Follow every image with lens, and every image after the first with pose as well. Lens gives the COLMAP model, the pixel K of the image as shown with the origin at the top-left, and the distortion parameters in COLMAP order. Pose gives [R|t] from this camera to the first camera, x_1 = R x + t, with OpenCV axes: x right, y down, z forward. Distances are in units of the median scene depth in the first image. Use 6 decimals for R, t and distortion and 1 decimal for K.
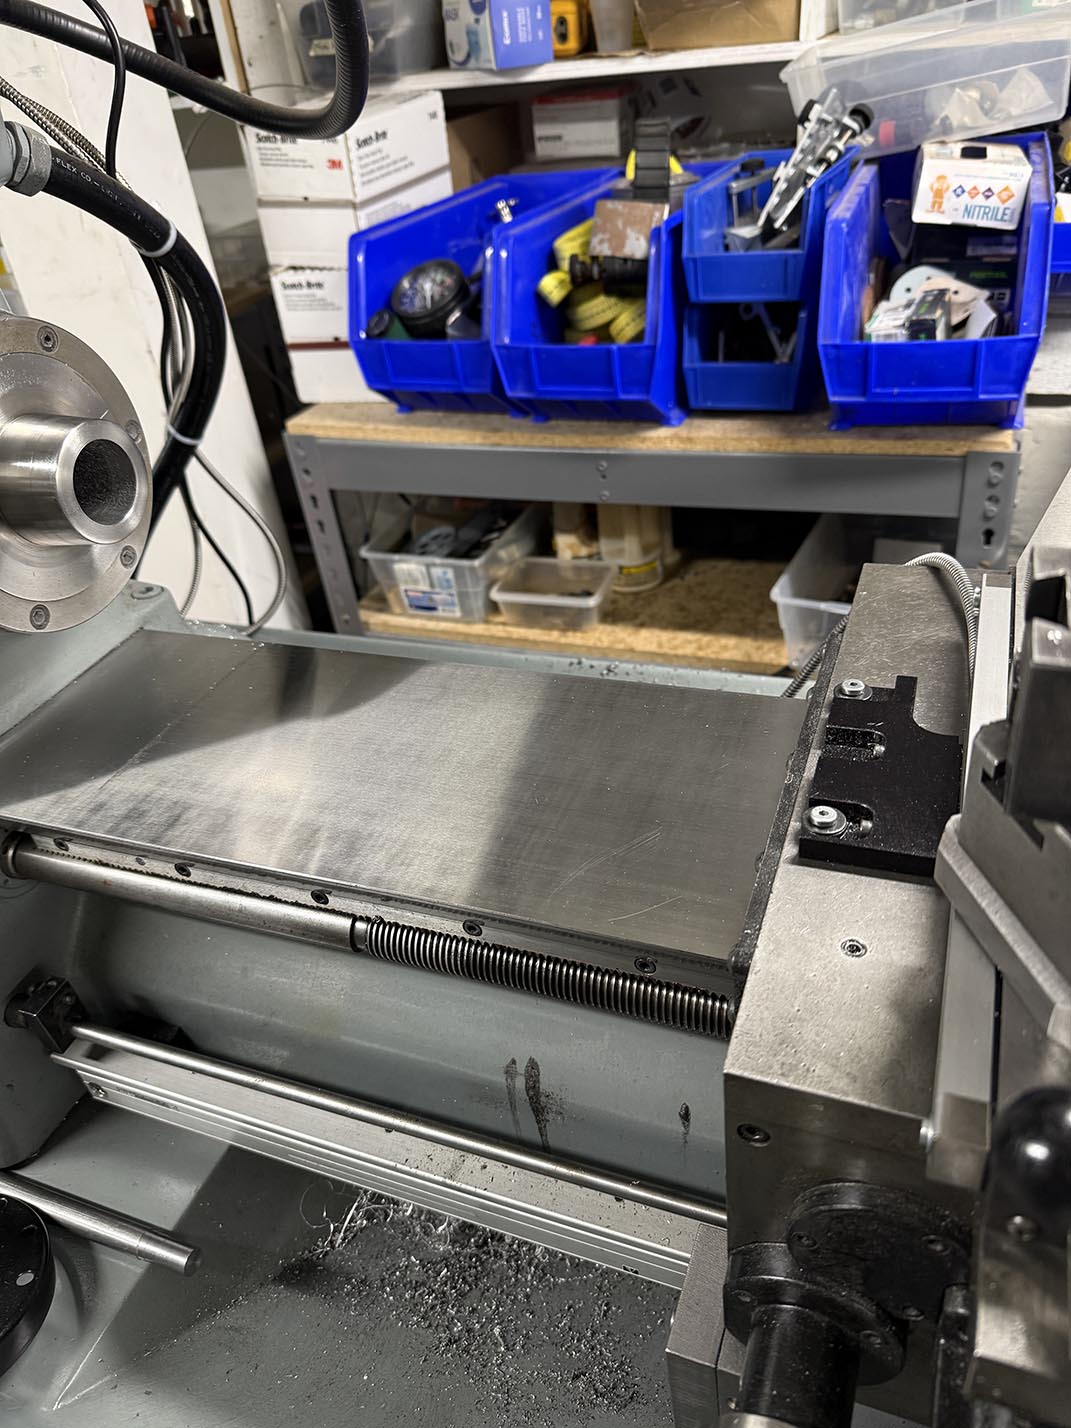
lens RADIAL K [[1032.7, 0, 535.5], [0, 1032.7, 714.0], [0, 0, 1]] dist [0.066462, -0.135520]
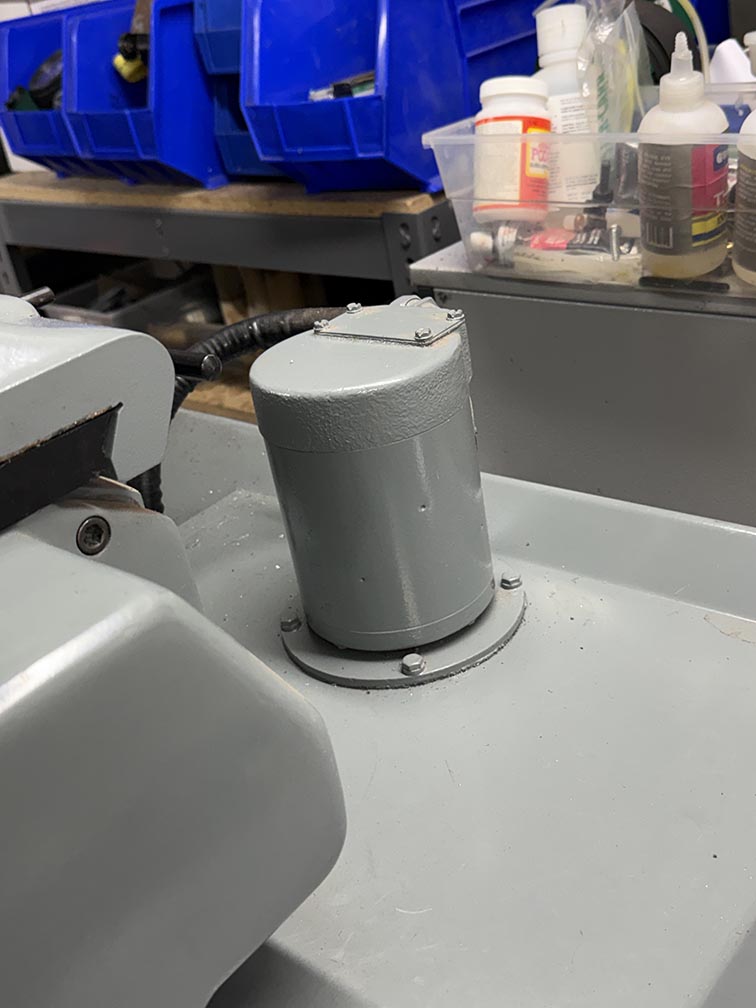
lens RADIAL K [[1098.3, 0, 371.8], [0, 1098.3, 504.1], [0, 0, 1]] dist [0.196332, -0.495405]
pose [[0.951725, 0.112053, -0.285769, 0.635761], [-0.128753, 0.990859, -0.040274, 0.072338], [0.278644, 0.075123, 0.957452, -0.047396]]
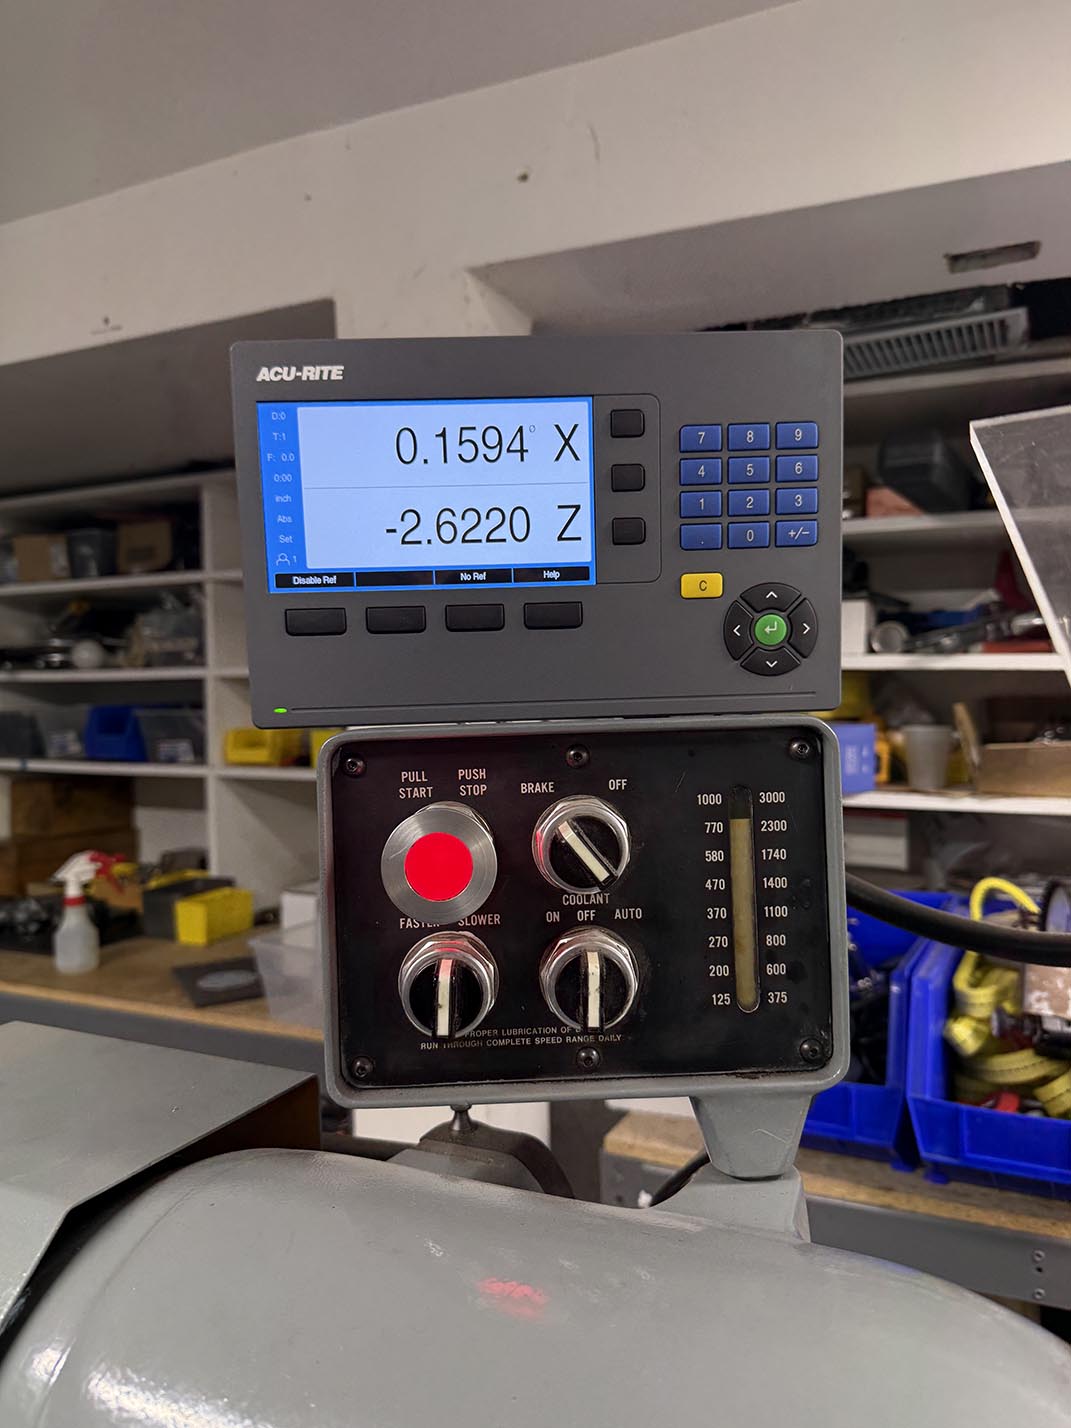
lens RADIAL K [[1012.8, 0, 547.3], [0, 1012.8, 713.1], [0, 0, 1]] dist [0.107956, -0.162654]
pose [[0.994693, 0.094668, -0.040297, -0.315794], [-0.101584, 0.841486, -0.530644, -0.129785], [-0.016326, 0.531921, 0.846637, 0.103132]]
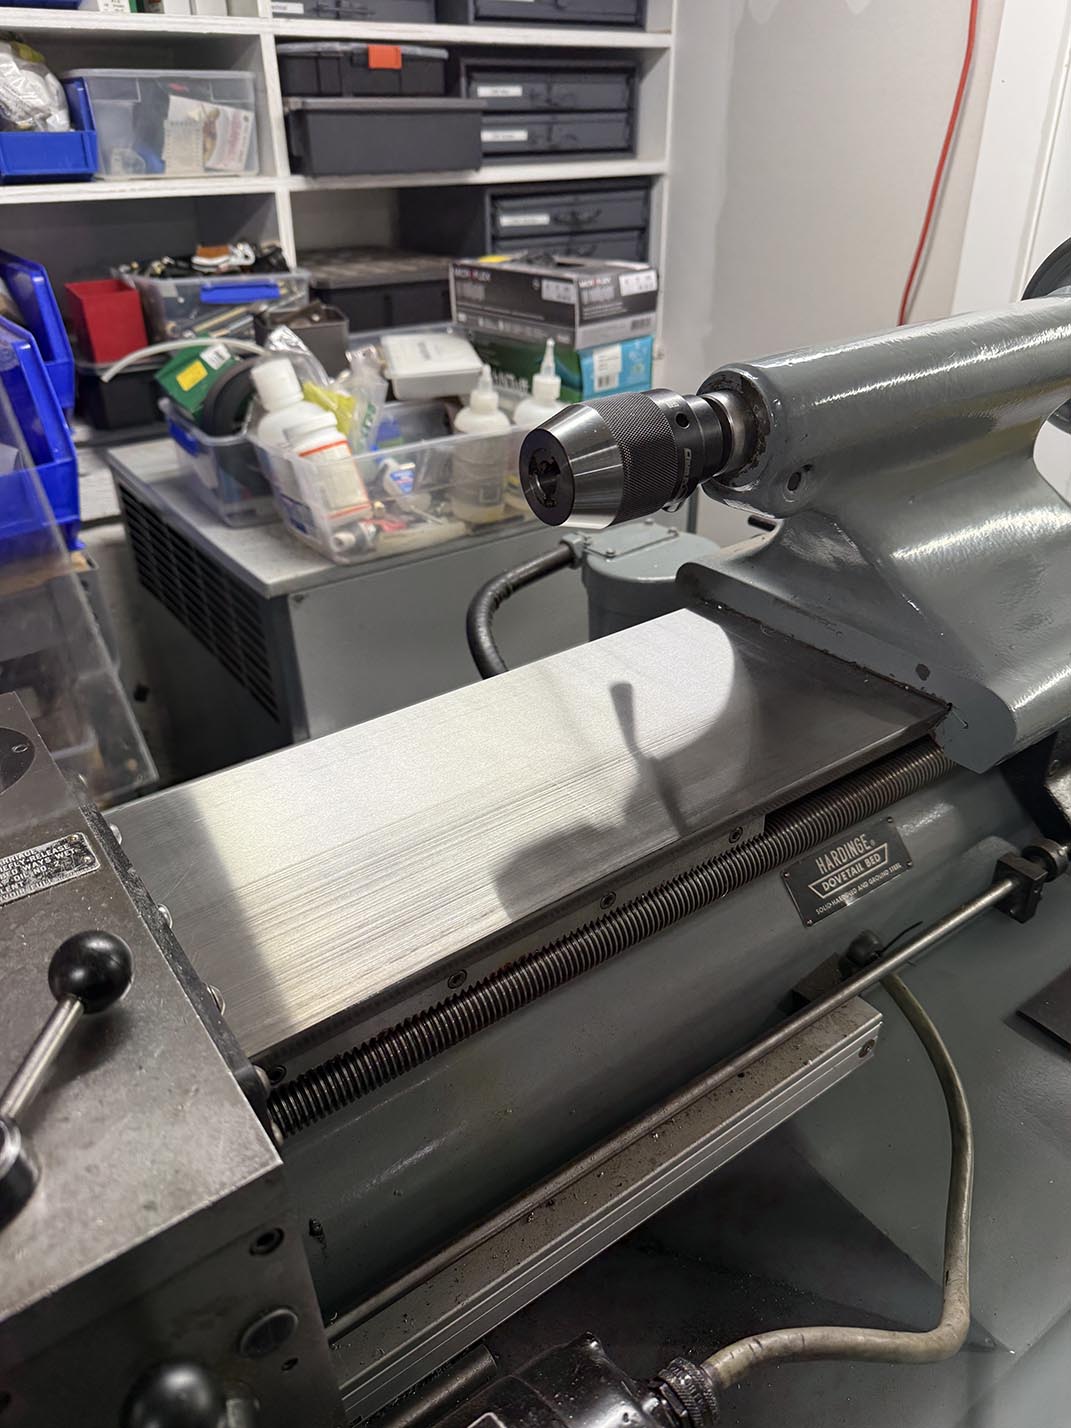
lens RADIAL K [[1032.7, 0, 535.5], [0, 1032.7, 714.0], [0, 0, 1]] dist [0.066462, -0.135520]
pose [[0.538972, -0.326316, 0.776548, -0.128682], [0.440265, 0.895091, 0.070559, 0.001336], [-0.718106, 0.303858, 0.626094, 0.055525]]
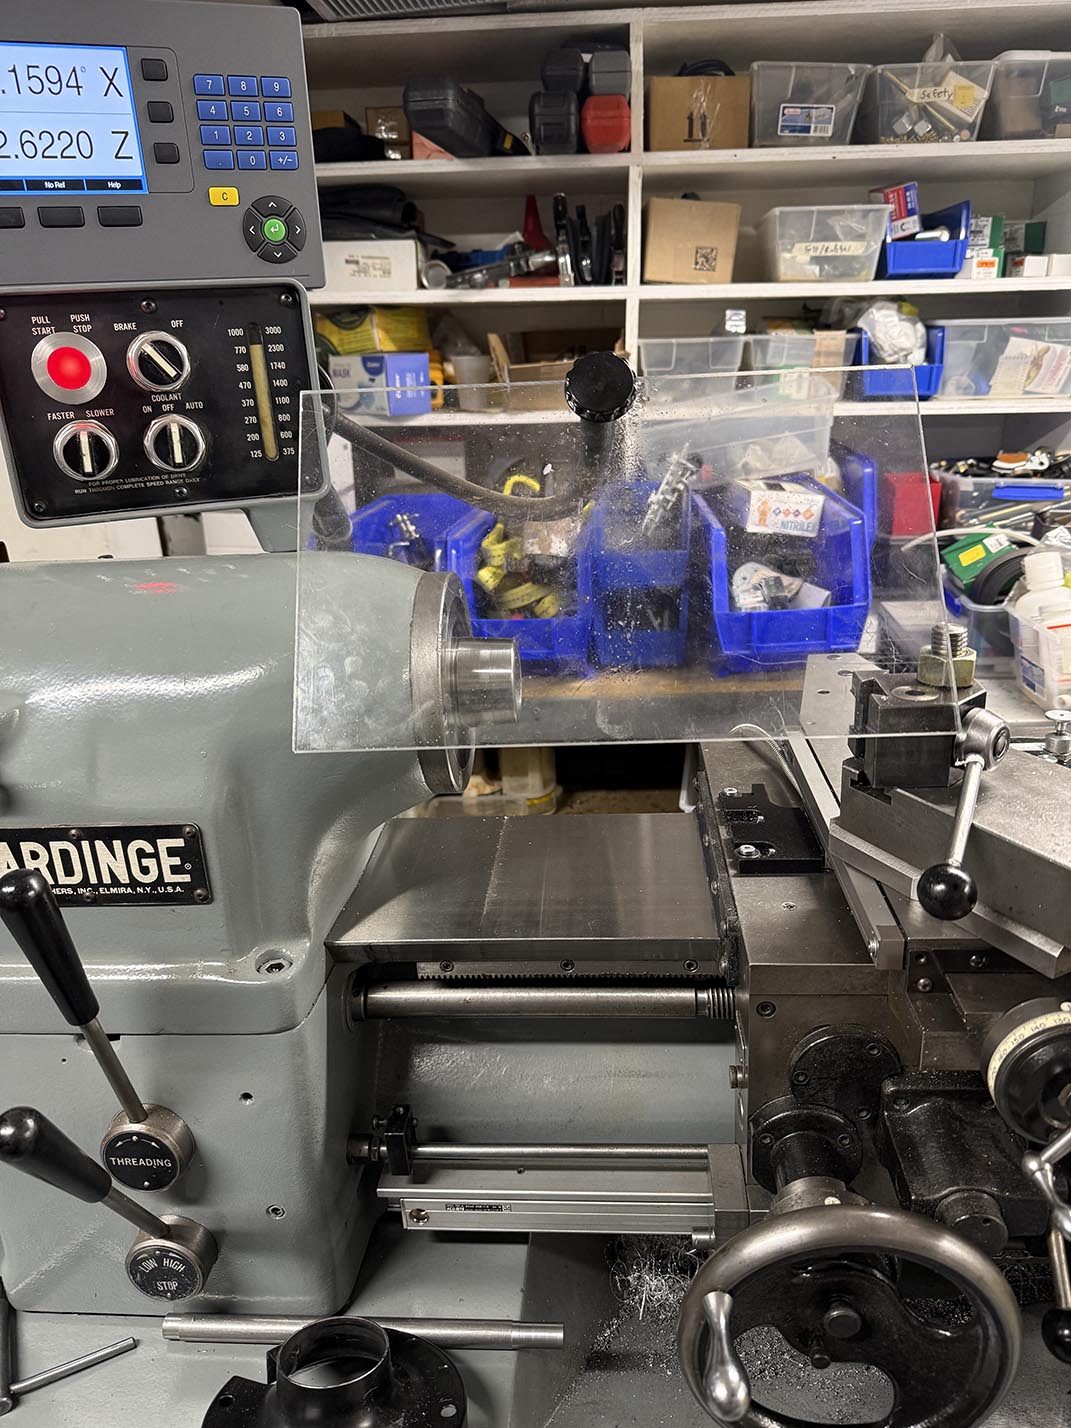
lens RADIAL K [[1026.1, 0, 535.2], [0, 1026.1, 711.8], [0, 0, 1]] dist [0.000399, -0.001989]
pose [[0.949360, -0.033393, 0.312411, -0.301427], [0.116289, 0.961066, -0.250656, 0.060793], [-0.291878, 0.274292, 0.916281, -0.095642]]
